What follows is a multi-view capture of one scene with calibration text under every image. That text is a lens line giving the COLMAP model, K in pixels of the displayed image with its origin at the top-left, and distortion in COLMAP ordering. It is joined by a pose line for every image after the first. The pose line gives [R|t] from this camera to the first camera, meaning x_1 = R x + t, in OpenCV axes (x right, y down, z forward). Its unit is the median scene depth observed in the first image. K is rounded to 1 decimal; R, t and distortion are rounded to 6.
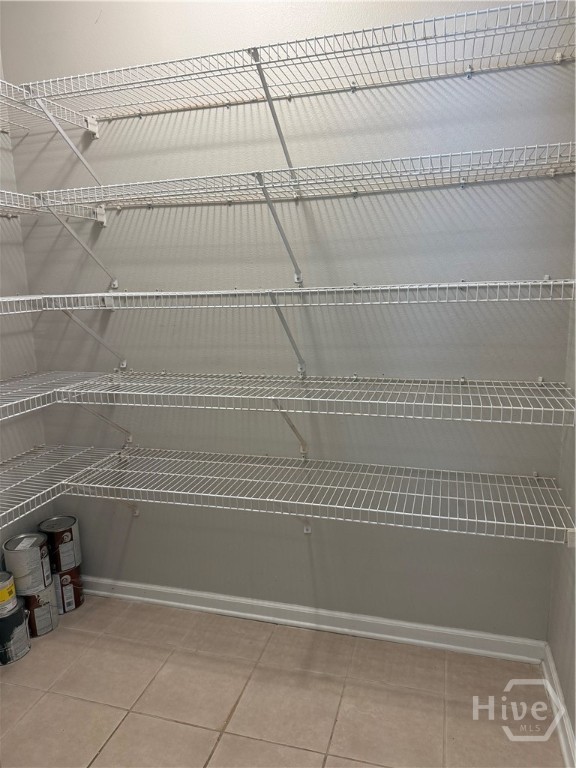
lens RADIAL K [[539.9, 0, 283.9], [0, 539.9, 387.8], [0, 0, 1]] dist [0.038959, -0.001100]
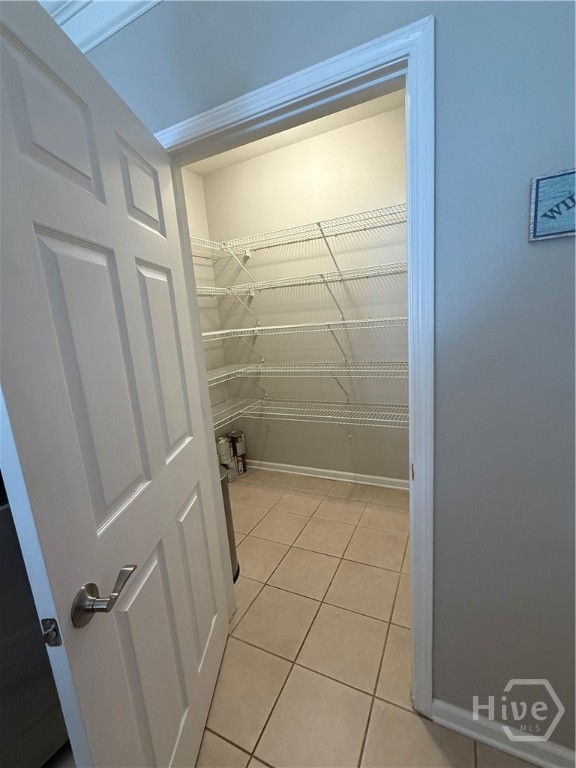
lens RADIAL K [[337.5, 0, 287.6], [0, 337.5, 379.0], [0, 0, 1]] dist [-0.000953, 0.000728]
pose [[0.983793, -0.021123, -0.178057, 0.042906], [0.020281, 0.999773, -0.006551, 0.045026], [0.178155, 0.002834, 0.983998, -0.322896]]
